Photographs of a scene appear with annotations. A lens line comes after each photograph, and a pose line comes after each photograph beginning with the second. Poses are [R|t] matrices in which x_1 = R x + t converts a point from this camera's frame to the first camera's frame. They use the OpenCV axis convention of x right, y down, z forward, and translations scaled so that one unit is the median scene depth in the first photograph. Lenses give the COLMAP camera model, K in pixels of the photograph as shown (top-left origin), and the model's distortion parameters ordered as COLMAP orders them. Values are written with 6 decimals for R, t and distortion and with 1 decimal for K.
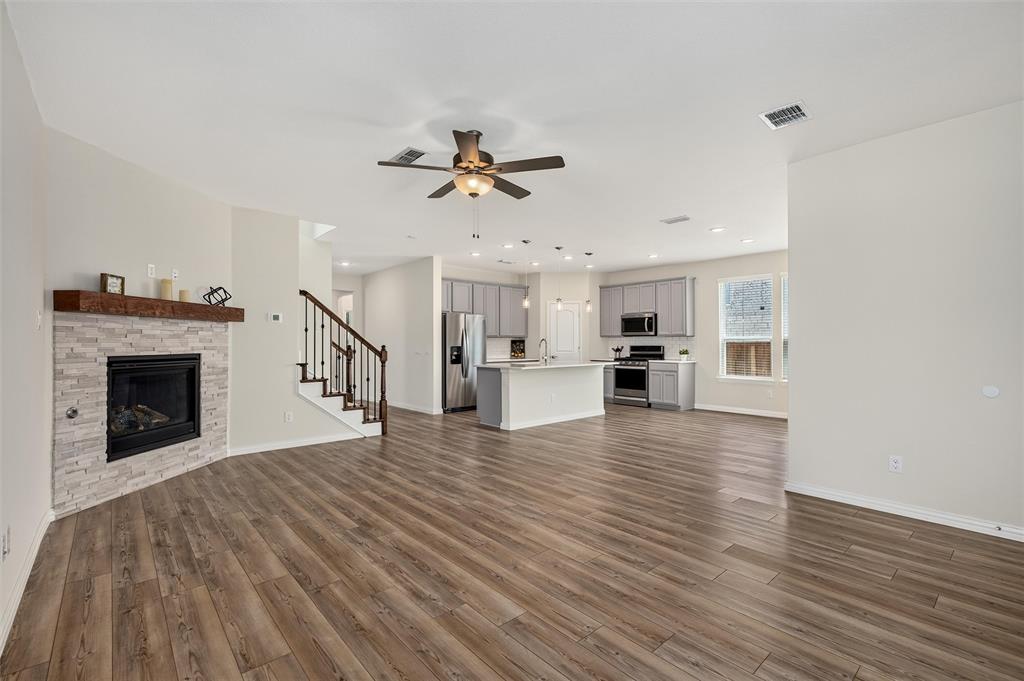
lens RADIAL K [[460.7, 0, 510.0], [0, 460.7, 338.1], [0, 0, 1]] dist [-0.002160, -0.000105]
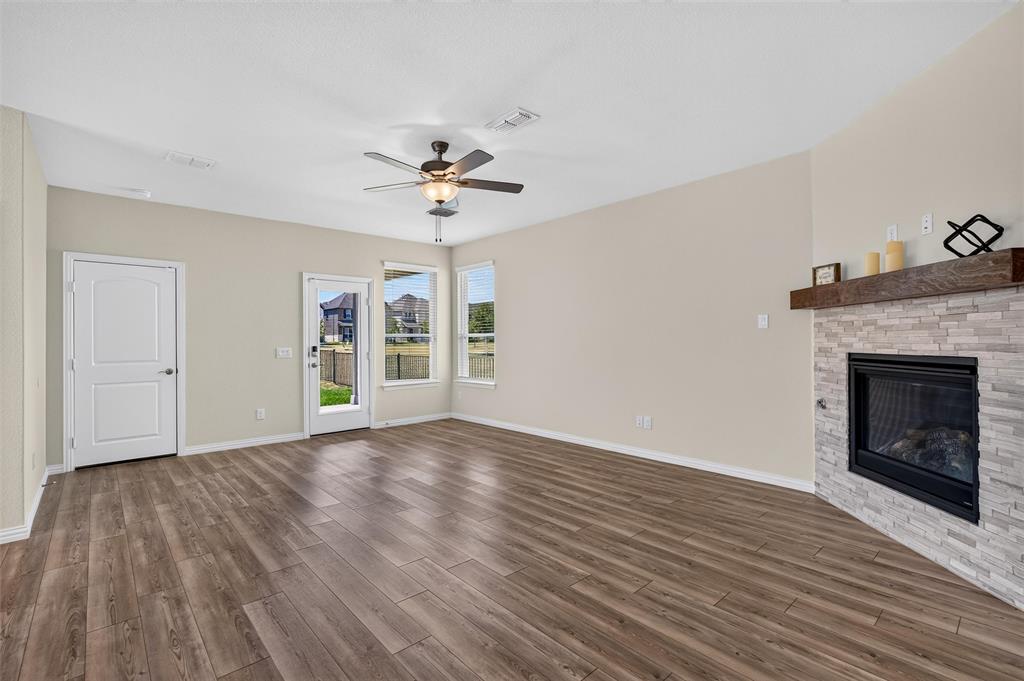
lens RADIAL K [[490.3, 0, 516.3], [0, 490.3, 341.2], [0, 0, 1]] dist [0.002770, 0.000242]
pose [[-0.999822, 0.008290, -0.016936, -0.200540], [0.008423, 0.999934, -0.007790, 0.018867], [0.016870, -0.007932, -0.999826, 1.844206]]
